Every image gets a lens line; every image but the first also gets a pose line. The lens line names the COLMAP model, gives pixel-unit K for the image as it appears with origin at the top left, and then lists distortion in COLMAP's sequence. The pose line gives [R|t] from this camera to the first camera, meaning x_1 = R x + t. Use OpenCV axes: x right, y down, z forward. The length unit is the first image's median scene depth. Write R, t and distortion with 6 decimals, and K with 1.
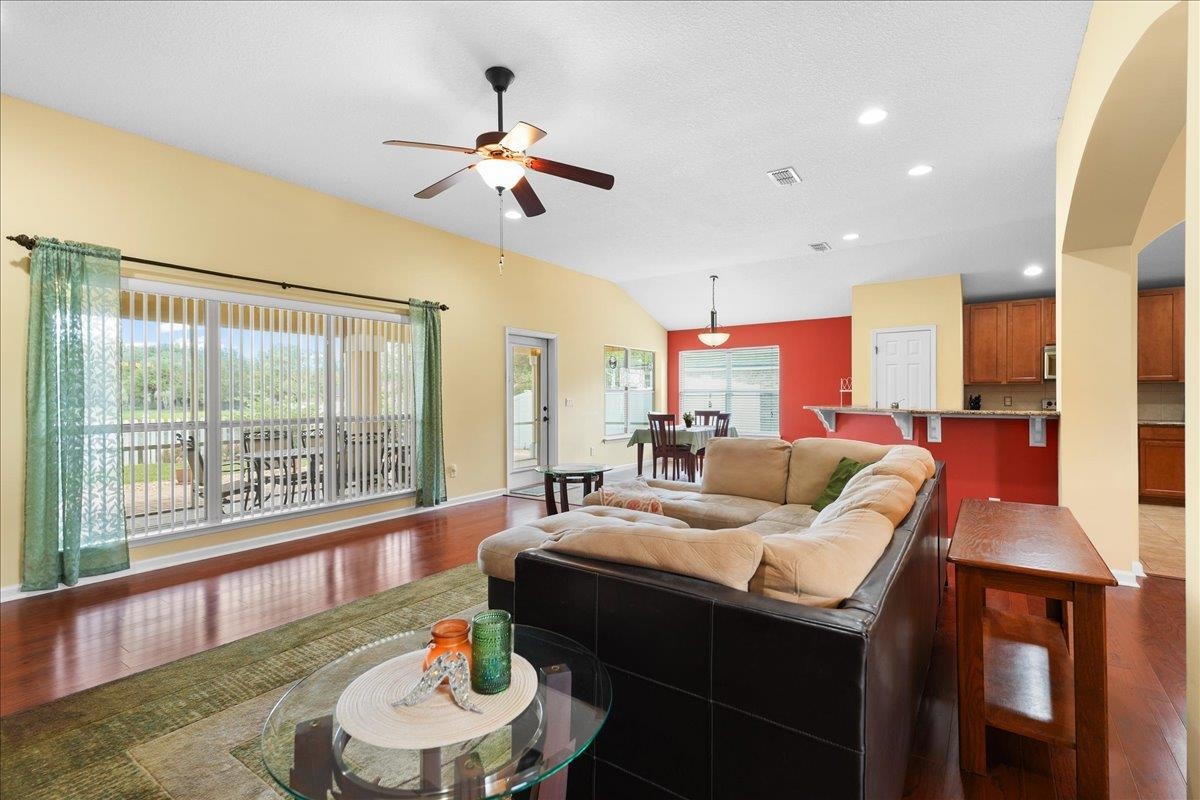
lens RADIAL K [[510.5, 0, 602.0], [0, 510.5, 398.1], [0, 0, 1]] dist [0.000240, -0.000287]
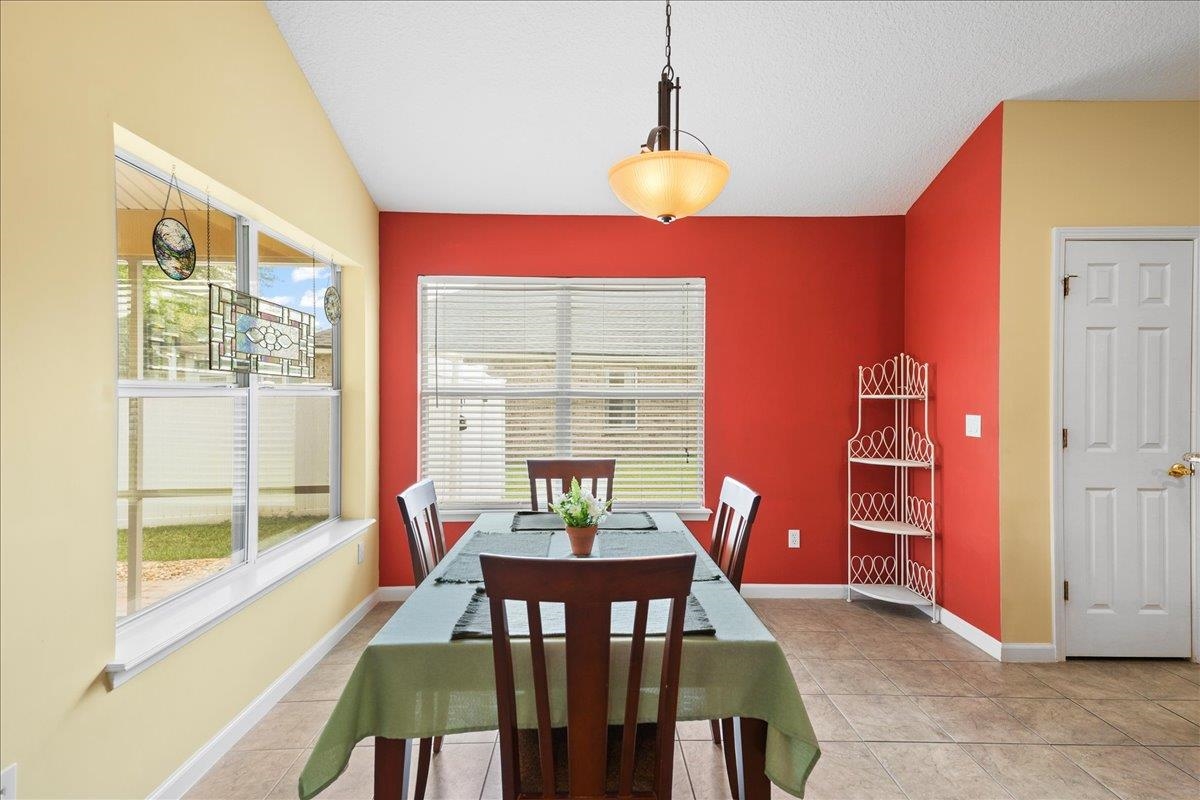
lens RADIAL K [[565.0, 0, 592.0], [0, 565.0, 401.1], [0, 0, 1]] dist [0.000778, 0.000117]
pose [[0.788066, 0.001368, 0.615589, 0.013723], [0.000715, 0.999995, -0.003137, -0.008041], [-0.615590, 0.002912, 0.788061, 0.704702]]
